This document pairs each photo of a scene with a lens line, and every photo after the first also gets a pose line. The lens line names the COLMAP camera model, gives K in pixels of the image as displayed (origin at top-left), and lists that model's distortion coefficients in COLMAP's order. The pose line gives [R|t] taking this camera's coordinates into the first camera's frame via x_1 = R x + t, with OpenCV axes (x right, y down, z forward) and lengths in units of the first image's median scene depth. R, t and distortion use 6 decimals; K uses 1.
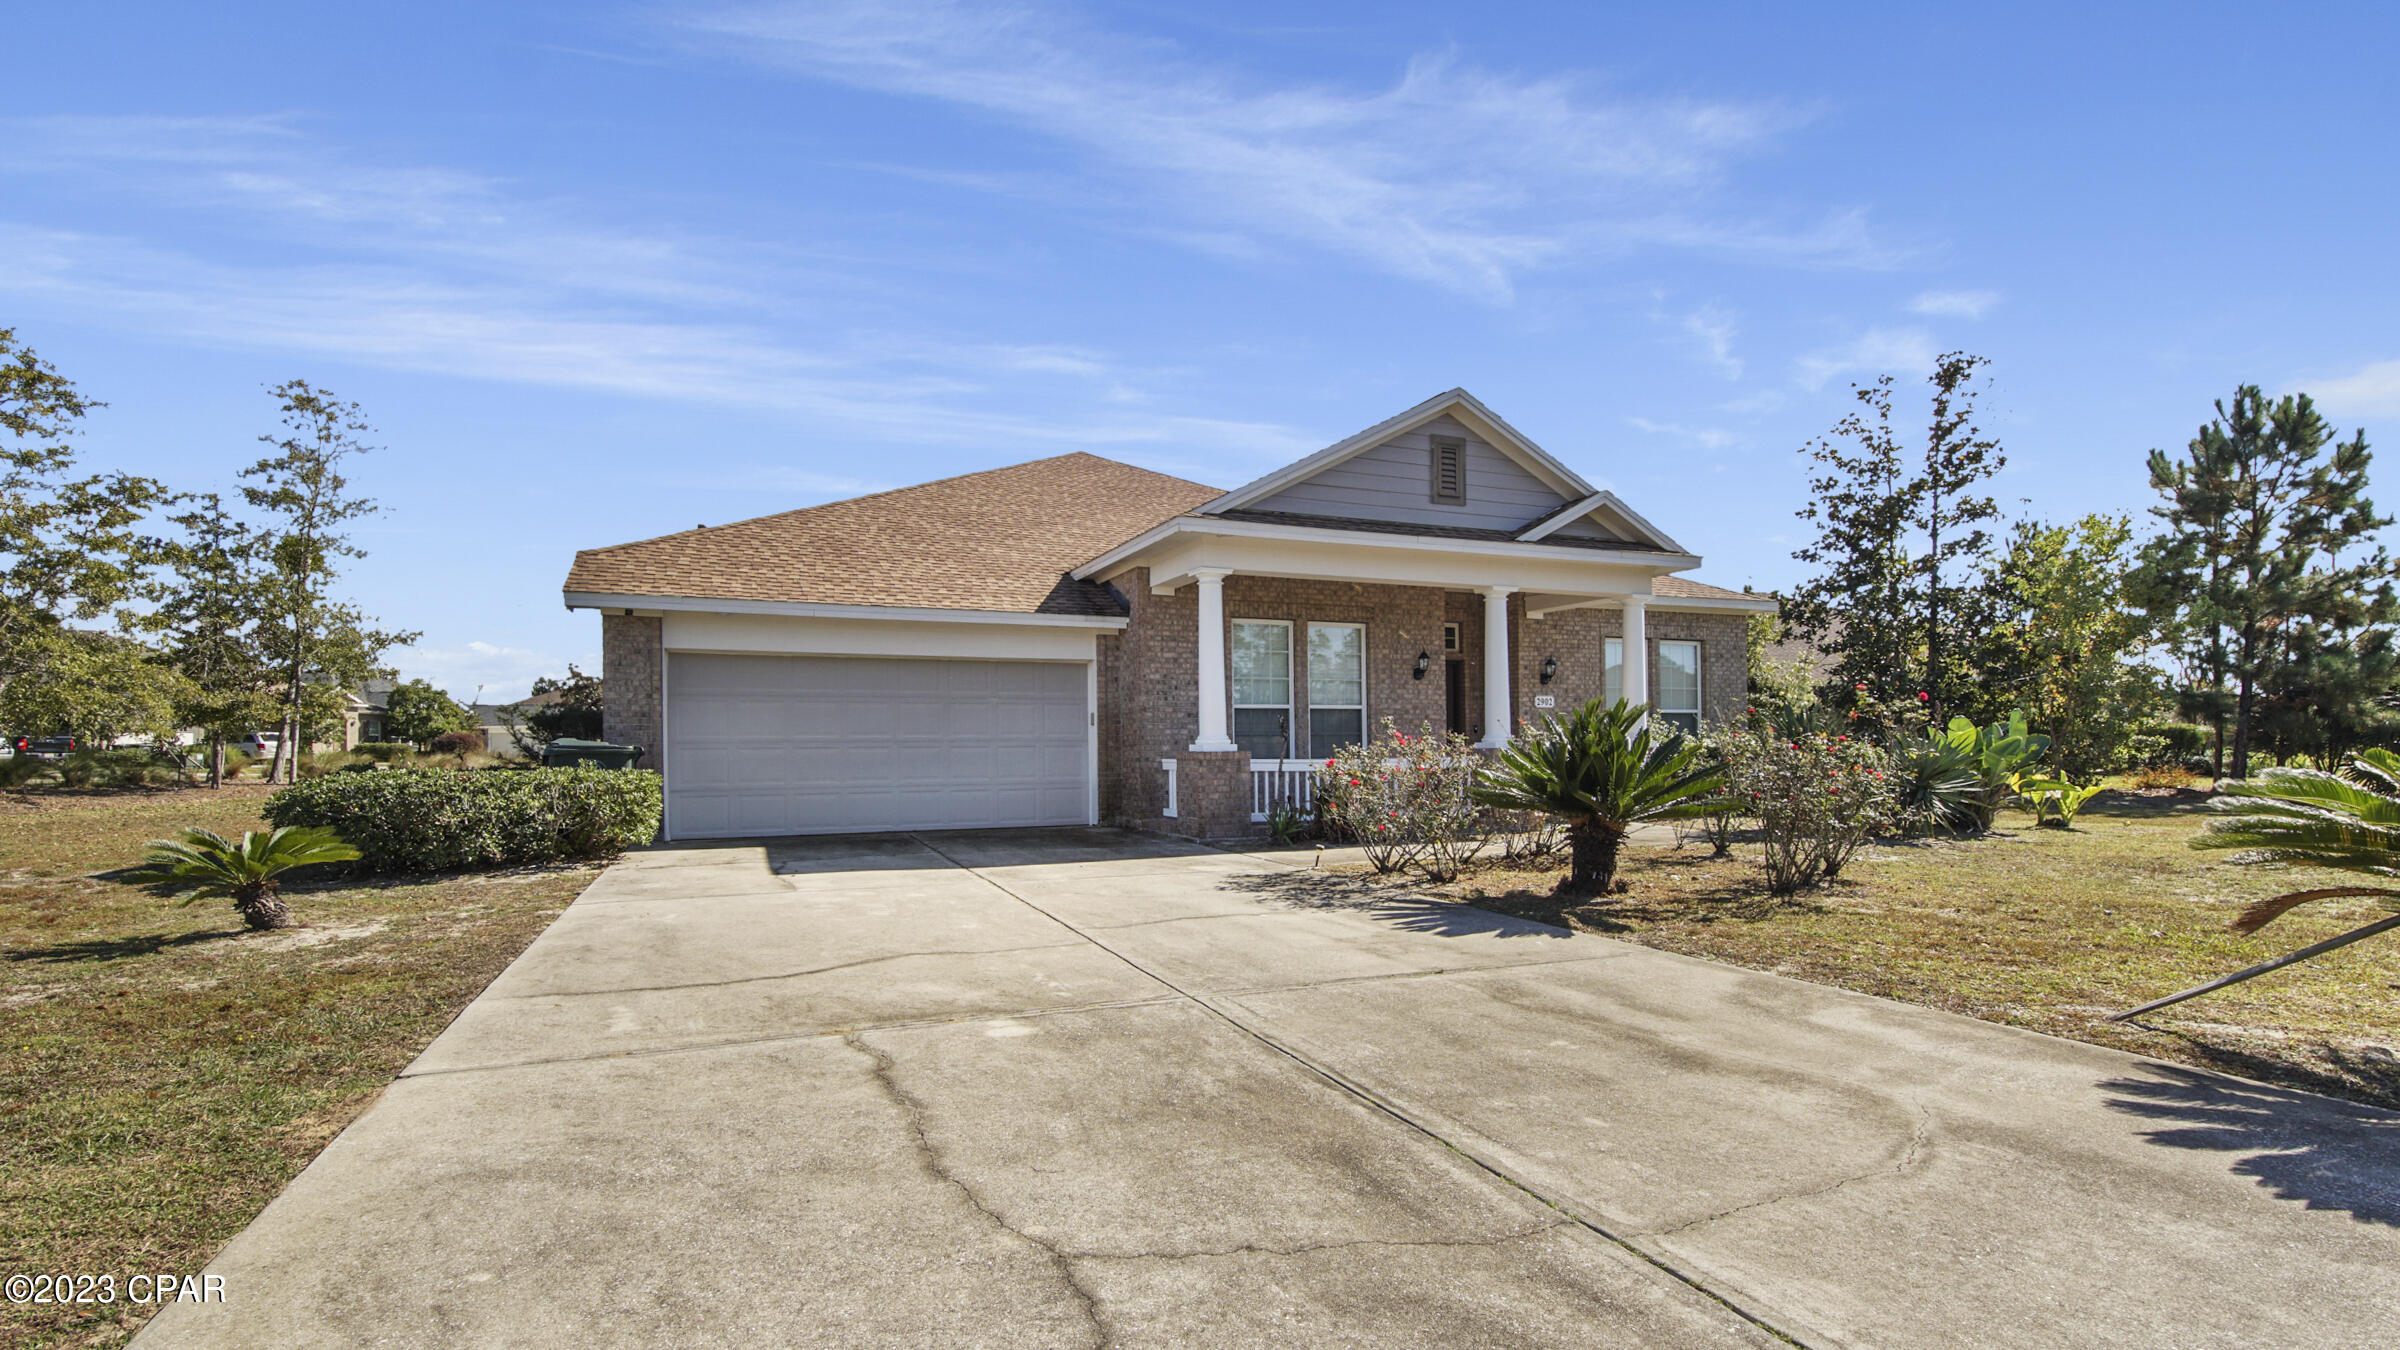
lens RADIAL K [[1074.0, 0, 1200.0], [0, 1074.0, 675.0], [0, 0, 1]] dist [0.036604, -0.018969]
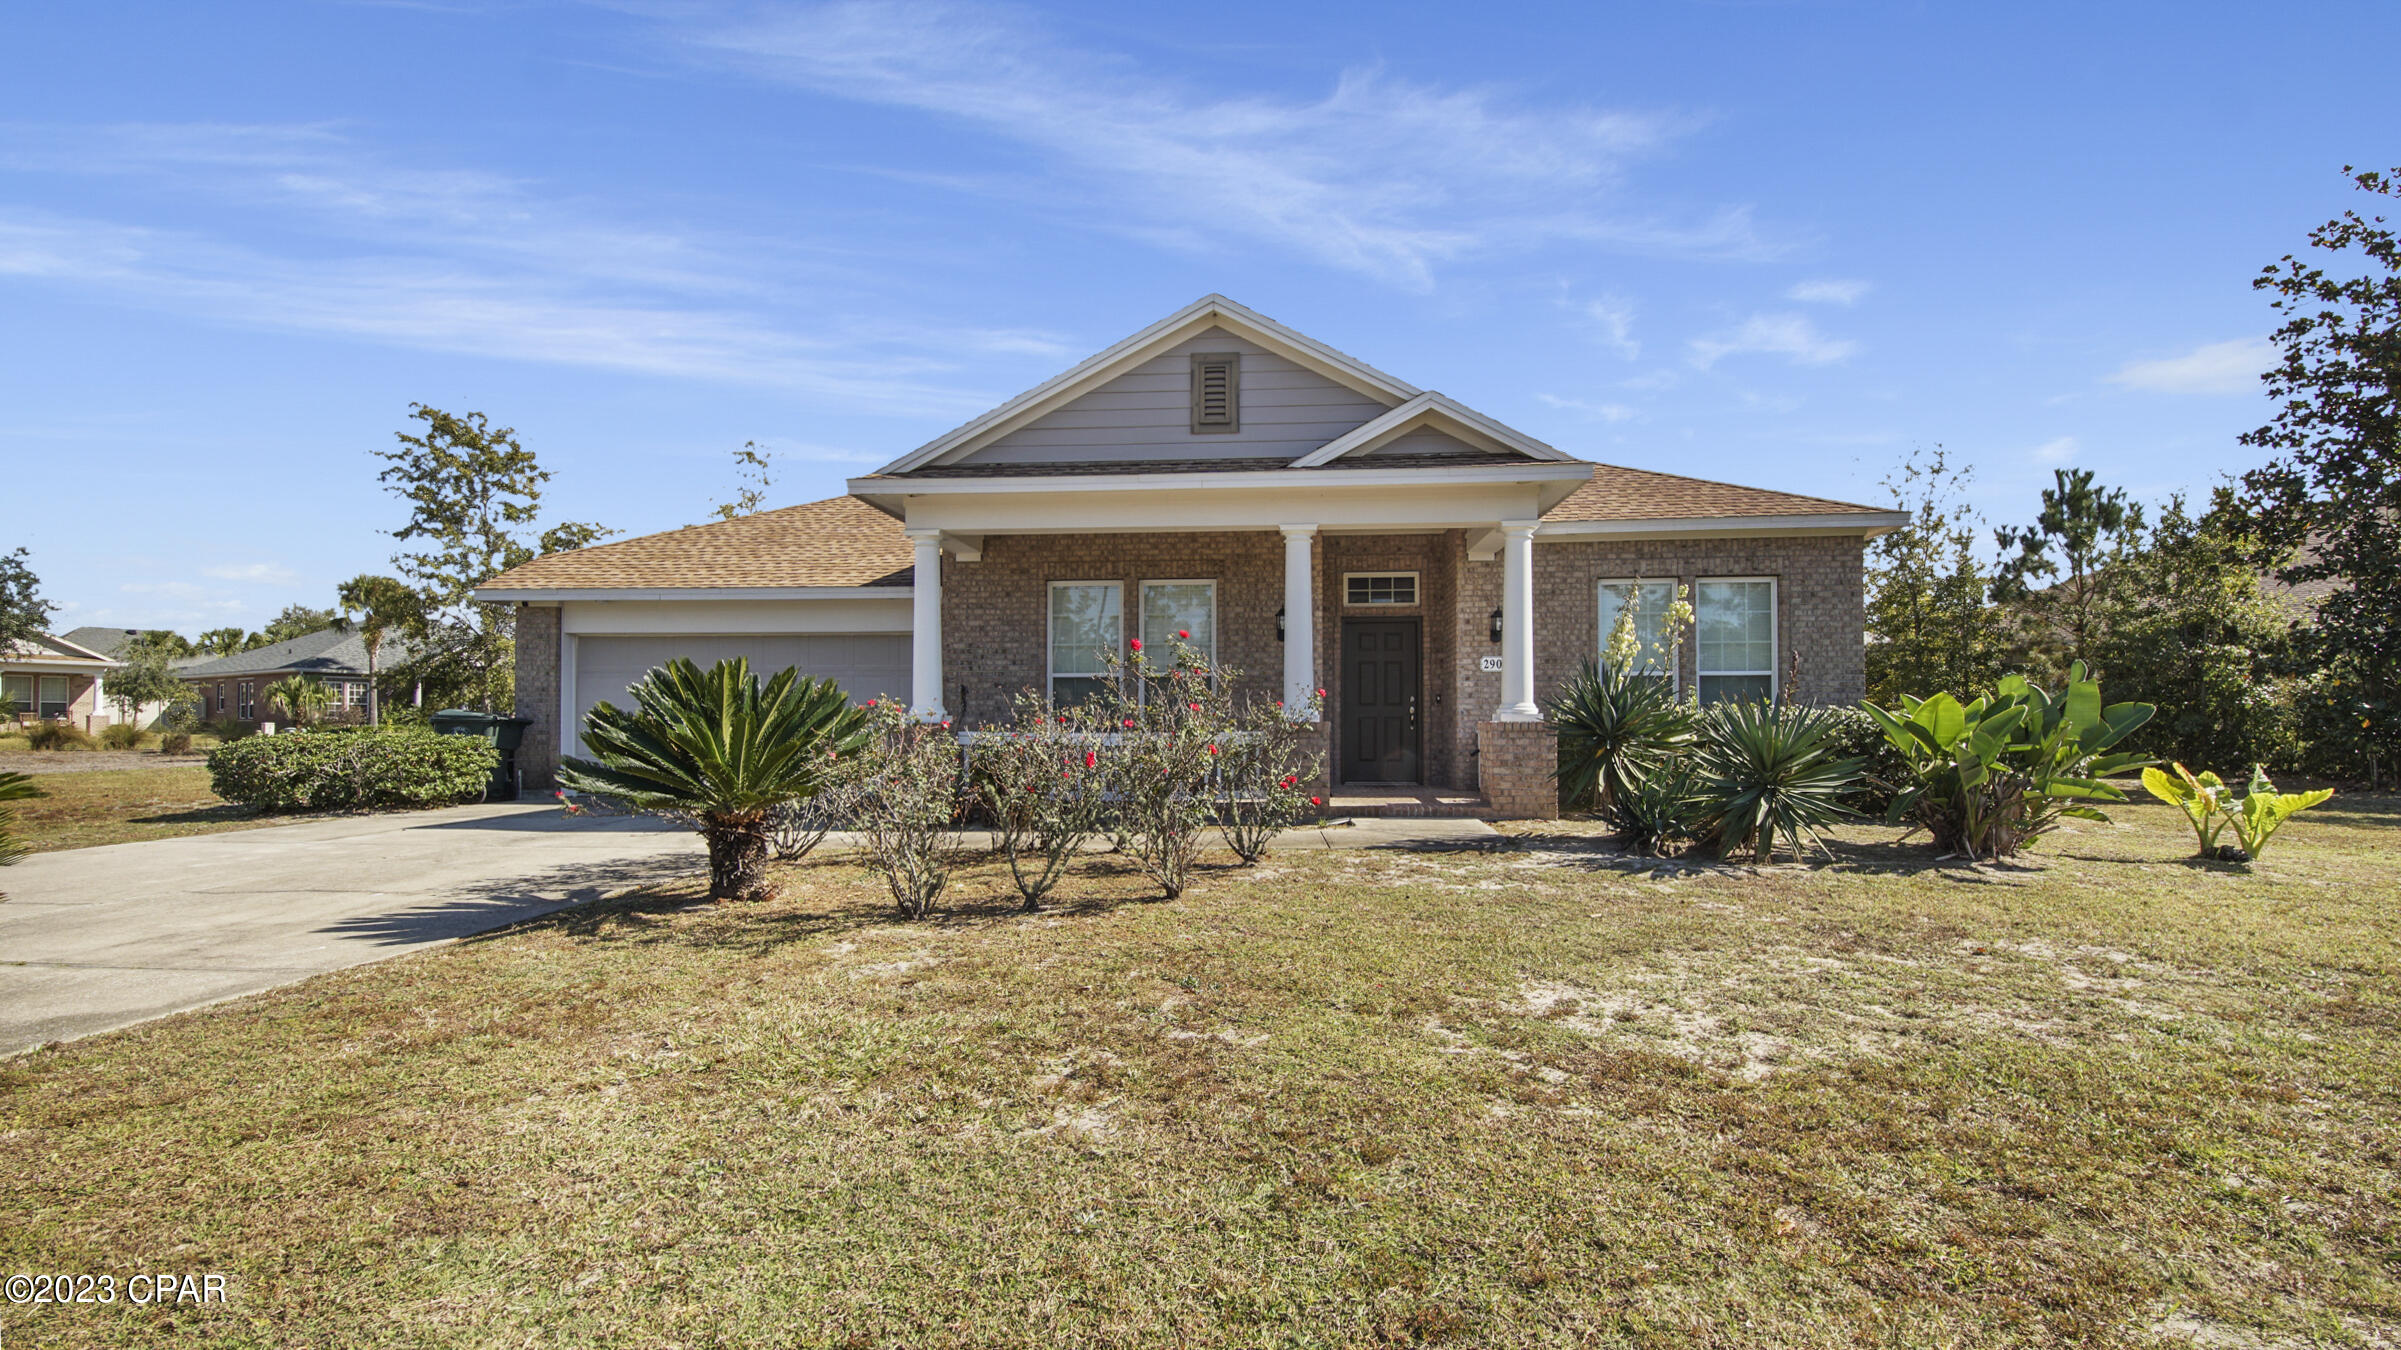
lens RADIAL K [[1027.9, 0, 1155.0], [0, 1027.9, 679.5], [0, 0, 1]] dist [0.019543, -0.000367]
pose [[0.899742, -0.013791, -0.436205, 0.527855], [0.026942, 0.999349, 0.023978, 0.014852], [0.435591, -0.033326, 0.899528, 0.237489]]
